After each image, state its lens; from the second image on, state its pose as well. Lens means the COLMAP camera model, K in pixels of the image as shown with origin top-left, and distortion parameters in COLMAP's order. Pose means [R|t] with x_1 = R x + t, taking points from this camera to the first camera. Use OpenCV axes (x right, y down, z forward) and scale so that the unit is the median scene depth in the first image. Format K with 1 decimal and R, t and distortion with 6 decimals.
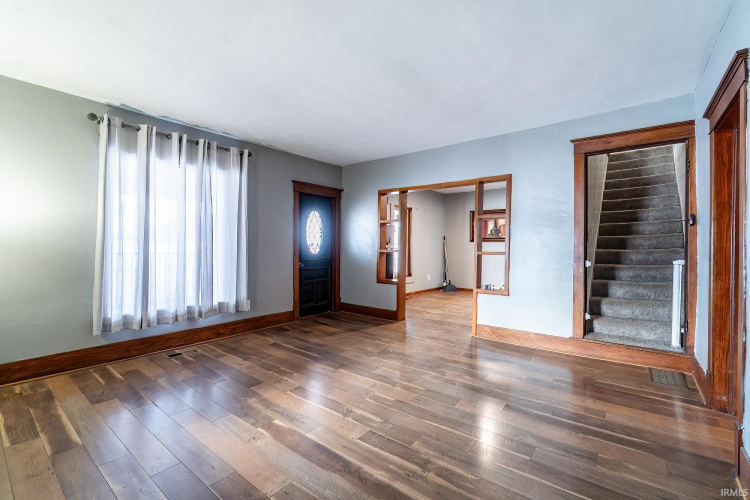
lens RADIAL K [[330.9, 0, 372.9], [0, 330.9, 249.1], [0, 0, 1]] dist [-0.031584, 0.002418]
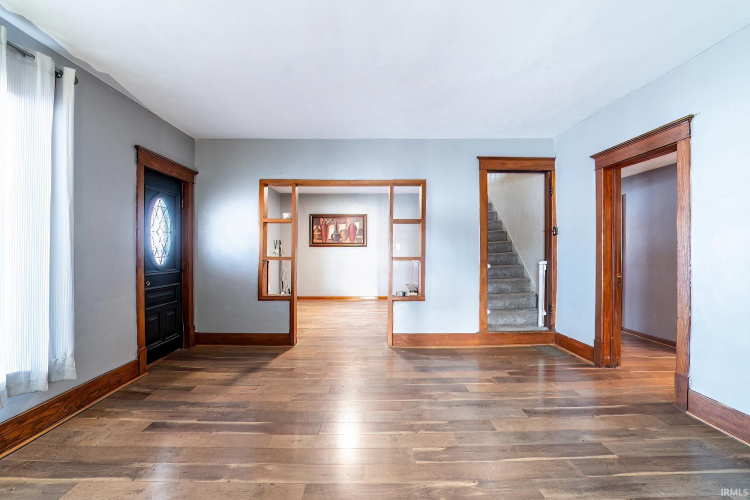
lens RADIAL K [[330.9, 0, 378.4], [0, 330.9, 251.8], [0, 0, 1]] dist [-0.031584, 0.002418]
pose [[0.769882, -0.007330, 0.638144, -0.333394], [0.010715, 0.999942, -0.001441, -0.006575], [-0.638096, 0.007948, 0.769916, 0.301933]]
